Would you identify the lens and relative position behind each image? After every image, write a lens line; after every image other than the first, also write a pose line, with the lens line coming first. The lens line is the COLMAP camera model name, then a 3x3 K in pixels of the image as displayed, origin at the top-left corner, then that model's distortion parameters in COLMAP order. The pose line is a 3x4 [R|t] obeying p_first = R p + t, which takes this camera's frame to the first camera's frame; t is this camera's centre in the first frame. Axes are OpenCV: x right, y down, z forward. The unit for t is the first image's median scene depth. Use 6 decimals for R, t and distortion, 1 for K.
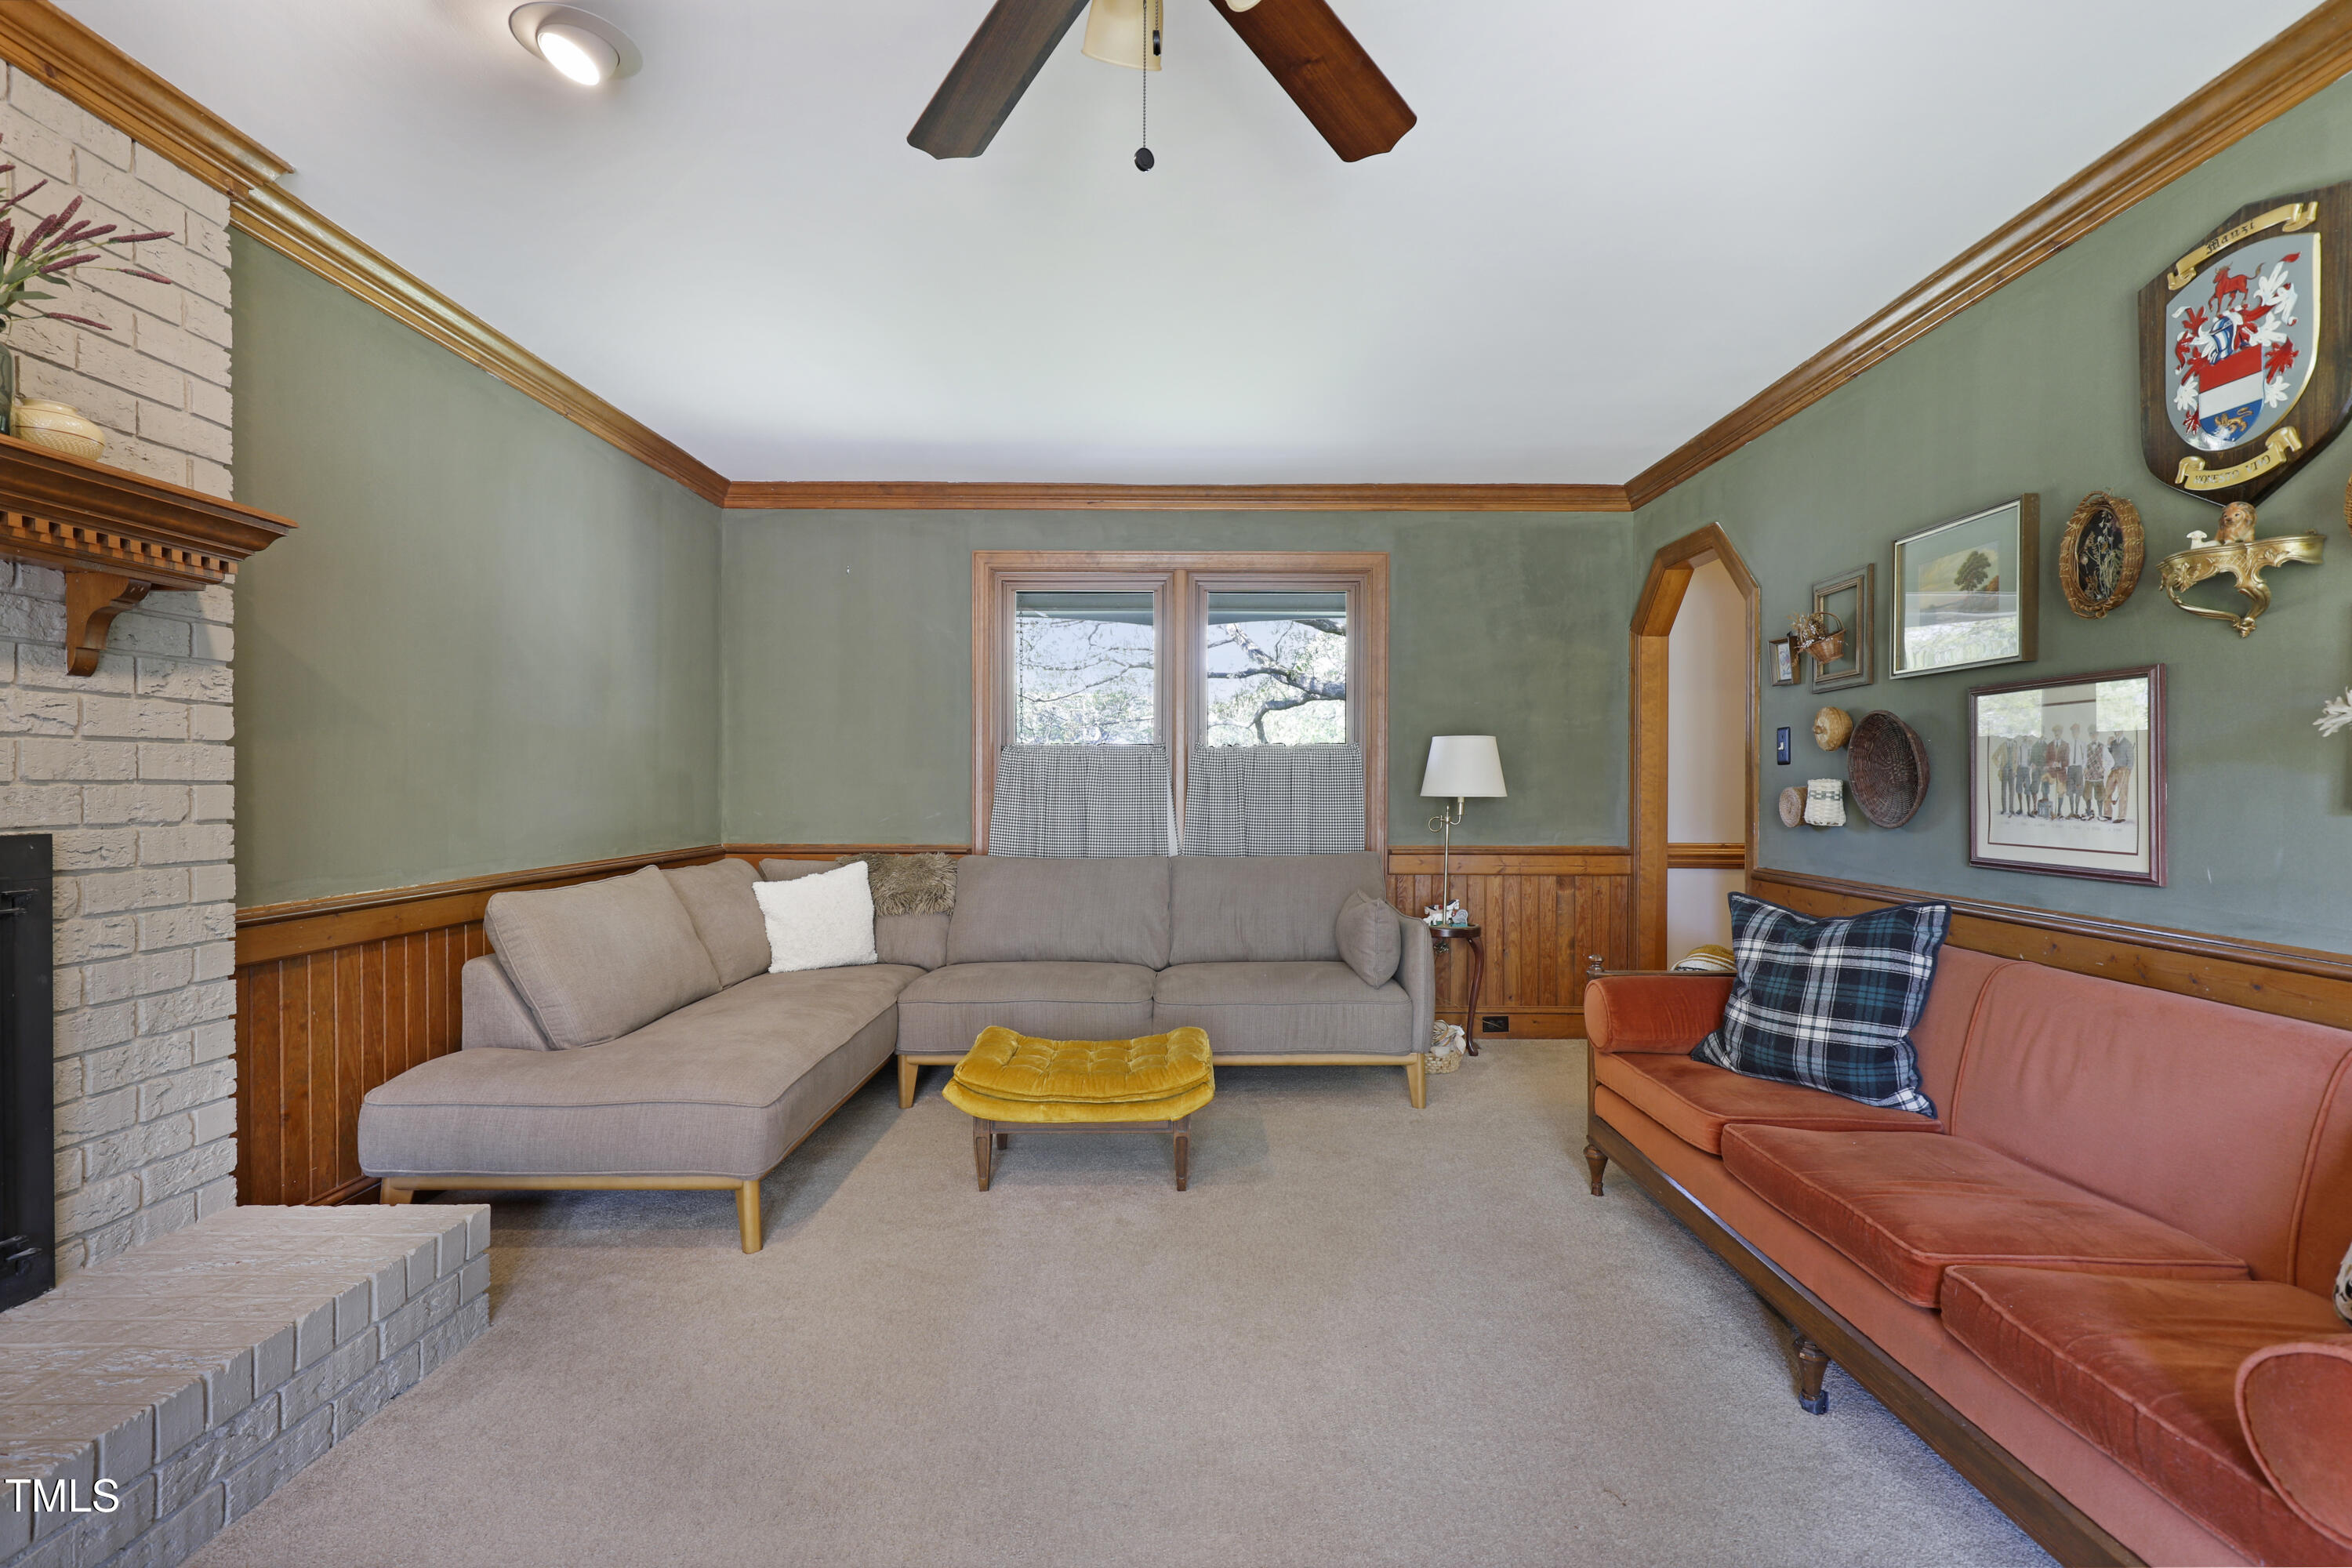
lens RADIAL K [[1122.5, 0, 1193.2], [0, 1122.5, 790.5], [0, 0, 1]] dist [0.000309, 0.000002]
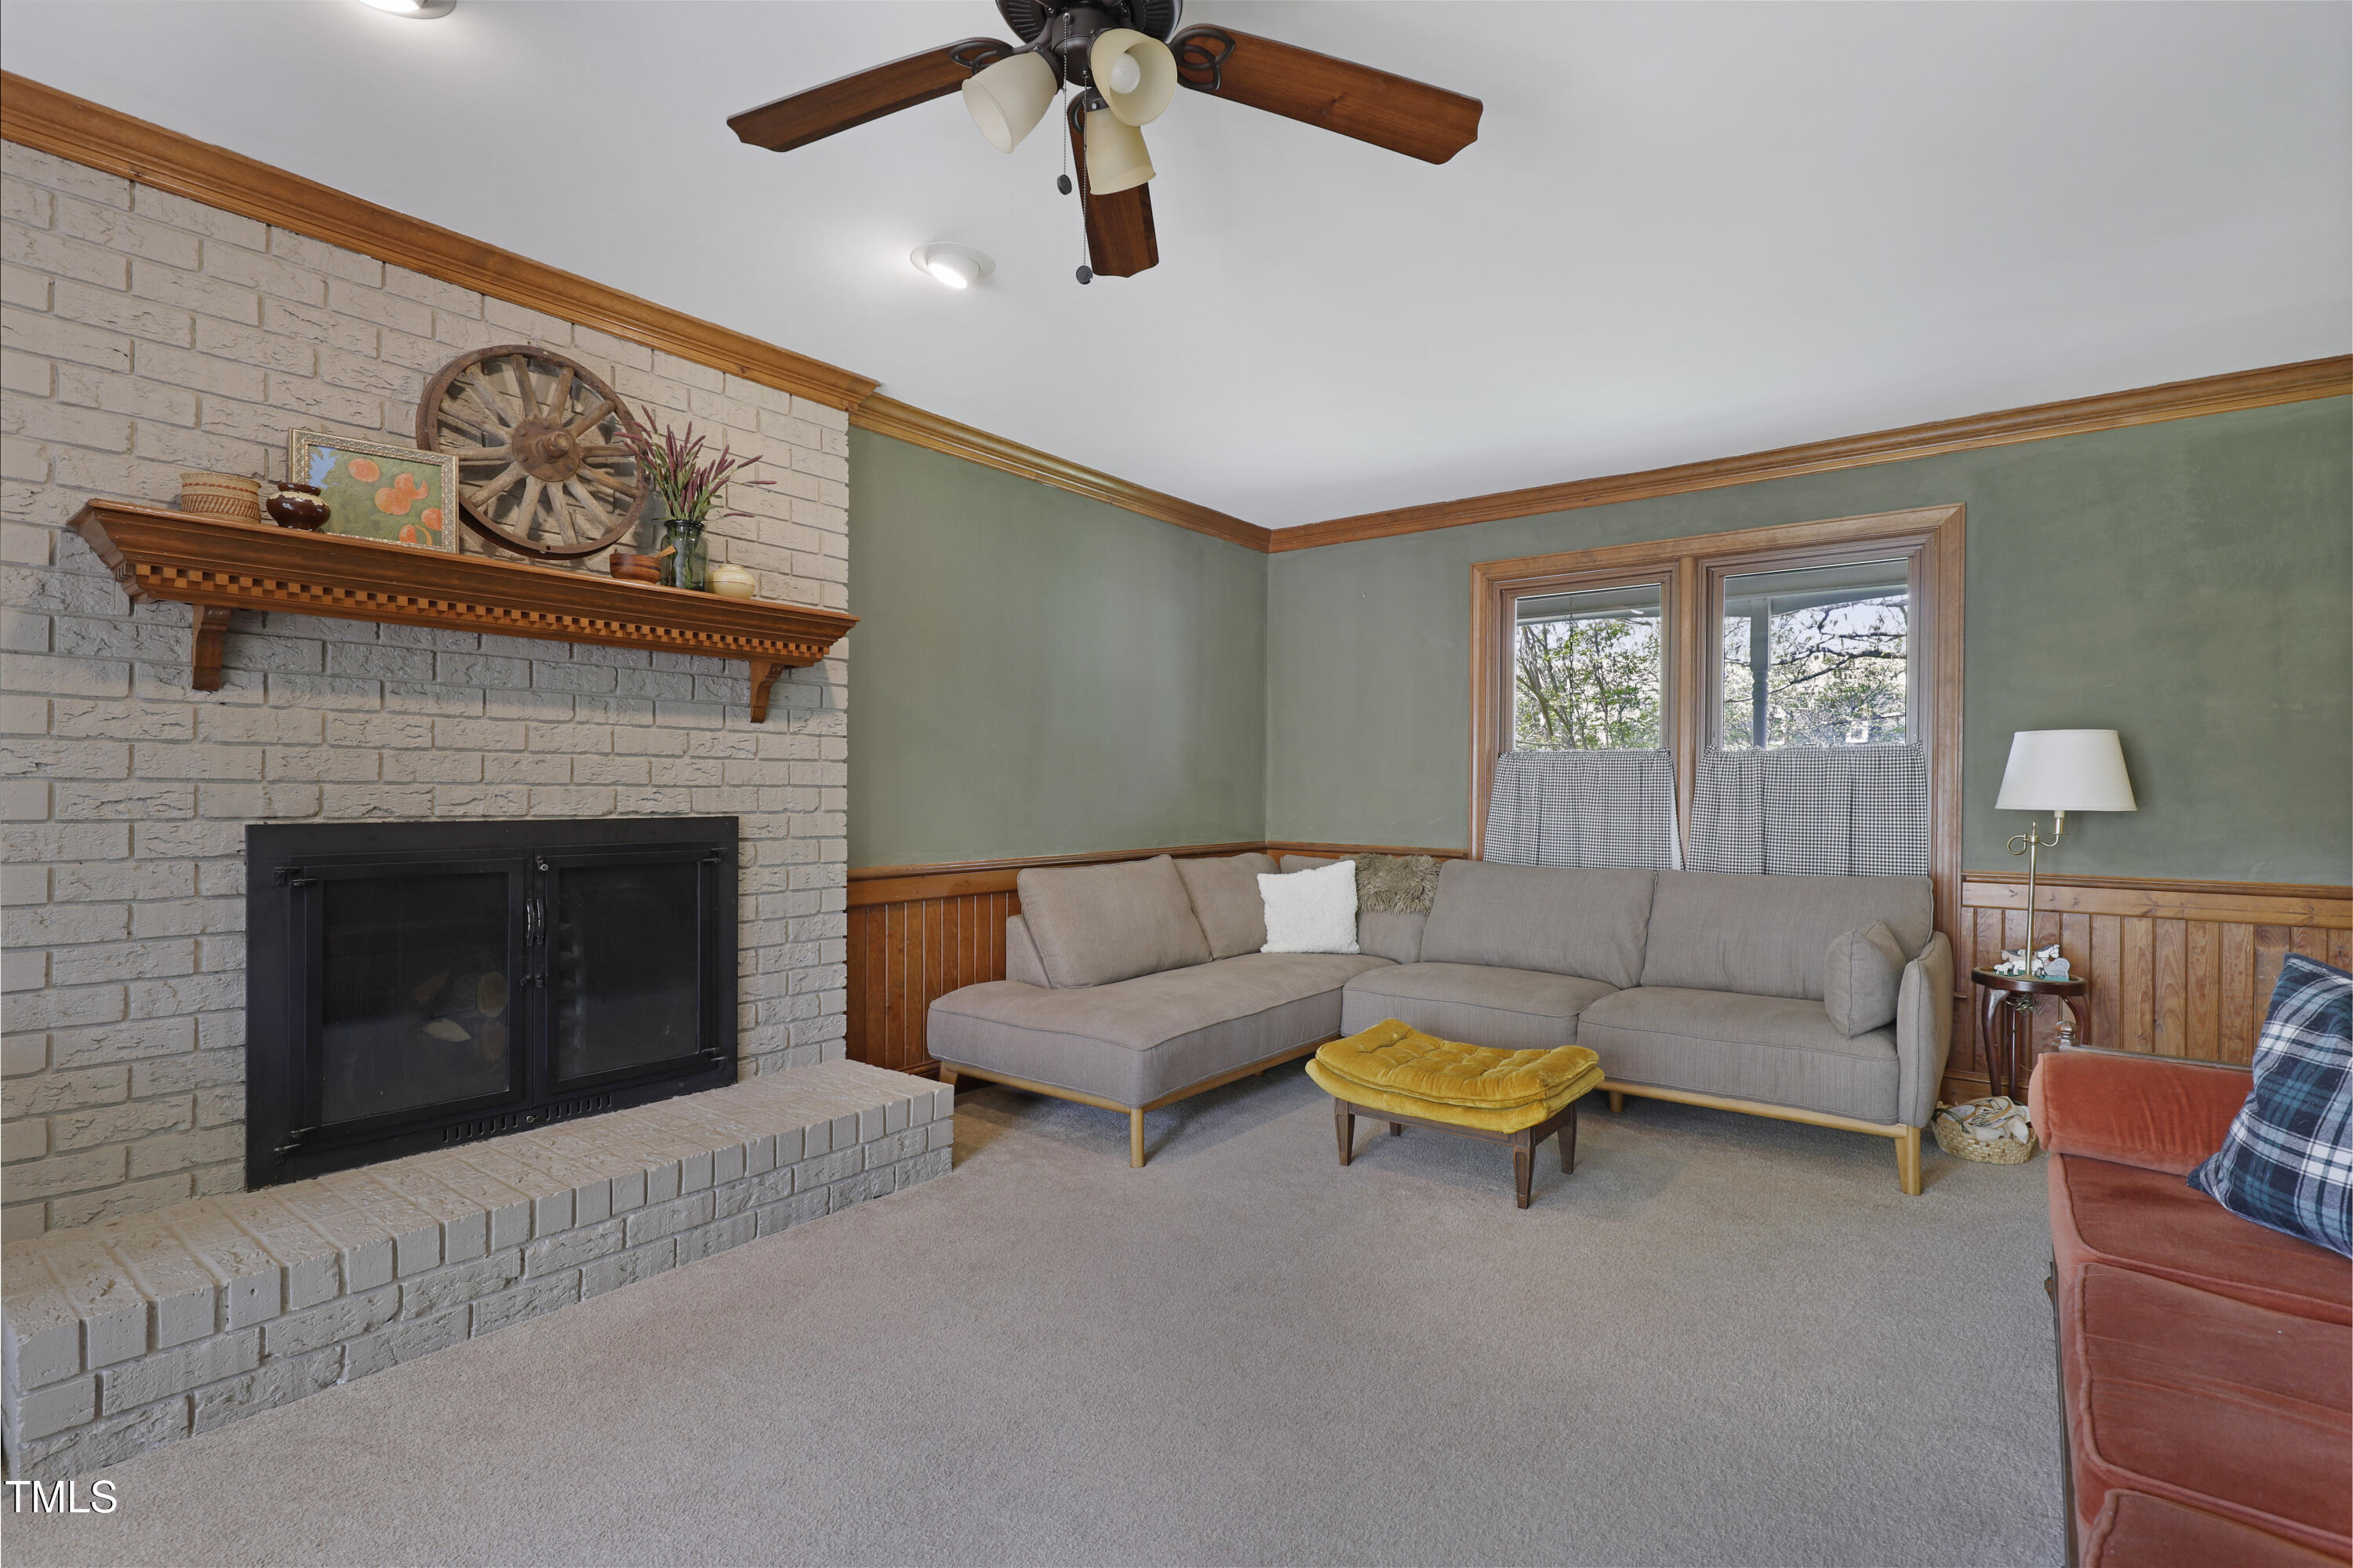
lens RADIAL K [[1123.0, 0, 1193.7], [0, 1123.0, 790.5], [0, 0, 1]] dist [0.000309, 0.000002]
pose [[0.785995, 0.004190, -0.618219, 0.413303], [-0.008262, 0.999959, -0.003727, 0.000056], [0.618178, 0.008038, 0.785997, 0.061351]]
